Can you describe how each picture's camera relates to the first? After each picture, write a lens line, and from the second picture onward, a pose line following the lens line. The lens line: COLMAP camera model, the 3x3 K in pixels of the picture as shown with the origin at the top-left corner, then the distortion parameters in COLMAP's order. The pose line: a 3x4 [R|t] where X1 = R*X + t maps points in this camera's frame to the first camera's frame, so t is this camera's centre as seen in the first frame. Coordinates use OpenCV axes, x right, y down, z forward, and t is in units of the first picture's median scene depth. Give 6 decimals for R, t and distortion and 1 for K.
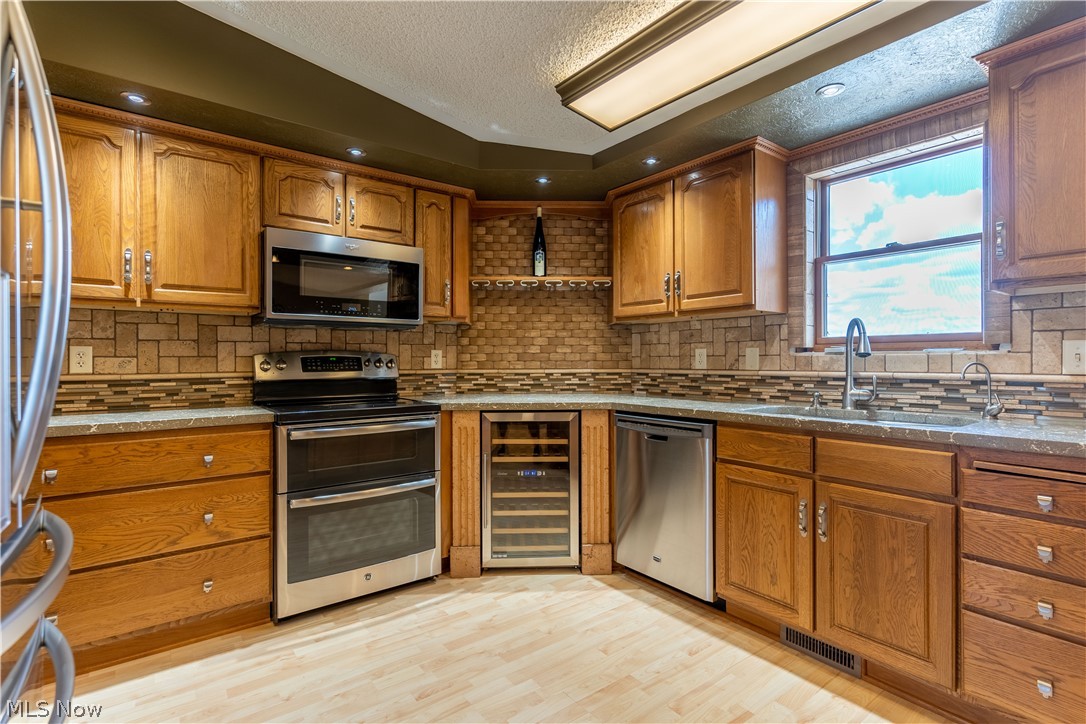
lens RADIAL K [[521.4, 0, 538.2], [0, 521.4, 358.5], [0, 0, 1]] dist [-0.000701, 0.002236]
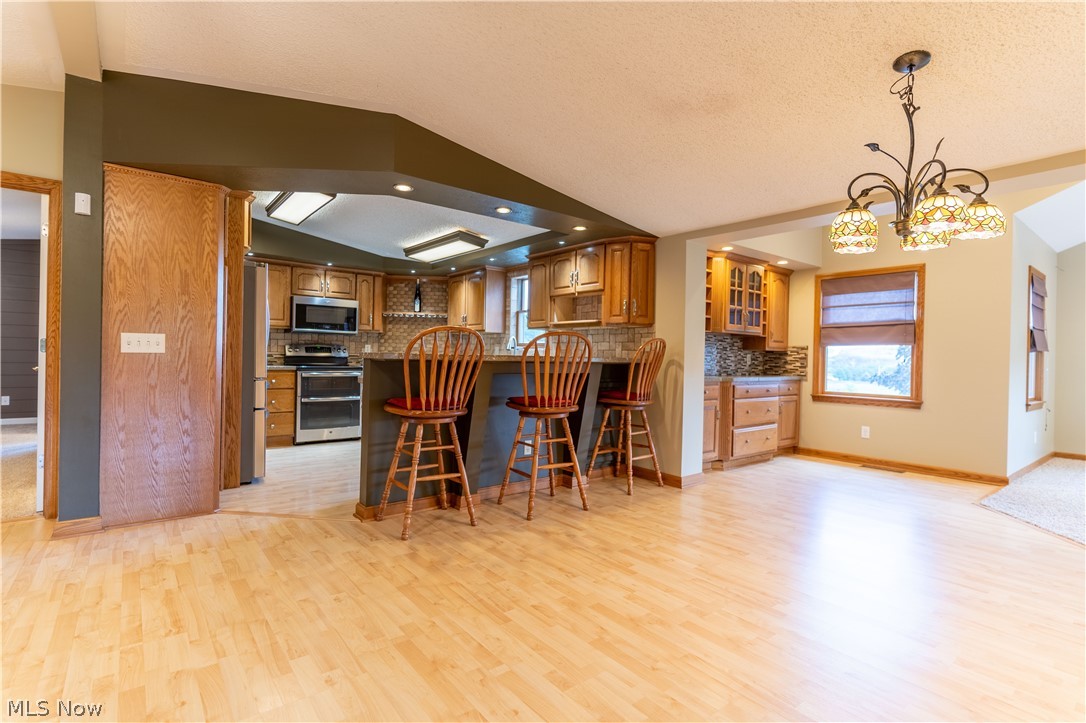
lens RADIAL K [[521.4, 0, 544.1], [0, 521.4, 359.5], [0, 0, 1]] dist [-0.000701, 0.002236]
pose [[0.999248, 0.021501, 0.032272, 0.555770], [-0.021702, 0.999747, 0.005896, 0.019518], [-0.032137, -0.006592, 0.999462, -1.404905]]
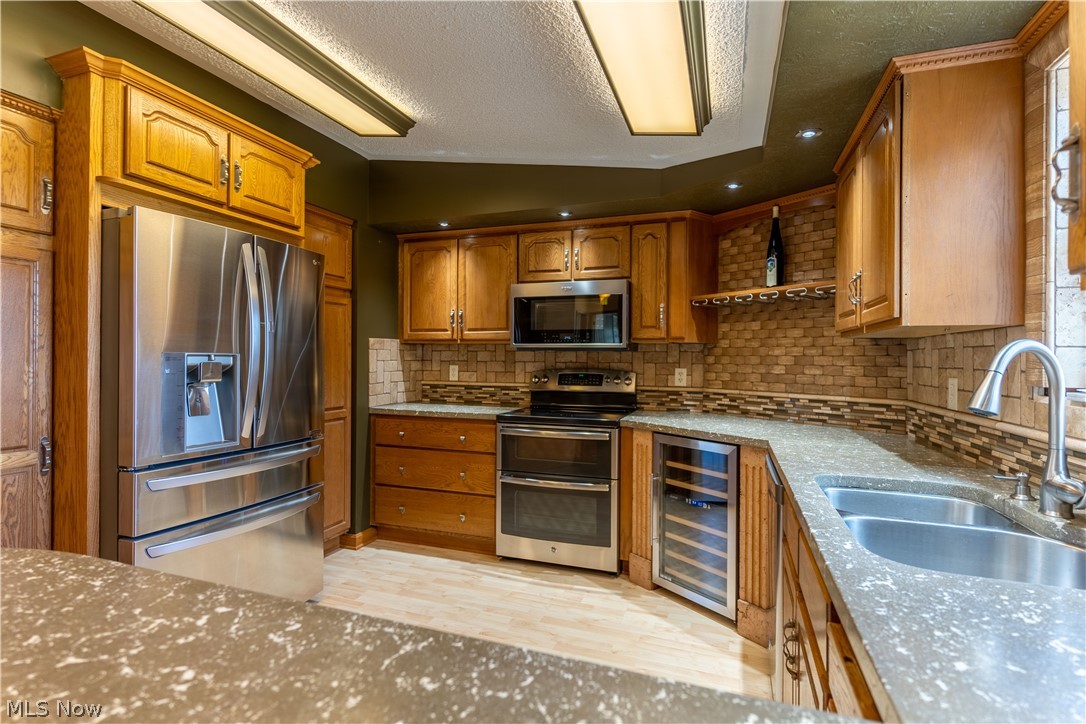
lens RADIAL K [[521.4, 0, 543.6], [0, 521.4, 358.2], [0, 0, 1]] dist [-0.000701, 0.002236]
pose [[0.545681, 0.006874, -0.837965, 0.635346], [-0.006223, 0.999972, 0.004151, -0.047390], [0.837970, 0.002950, 0.545708, 0.248835]]
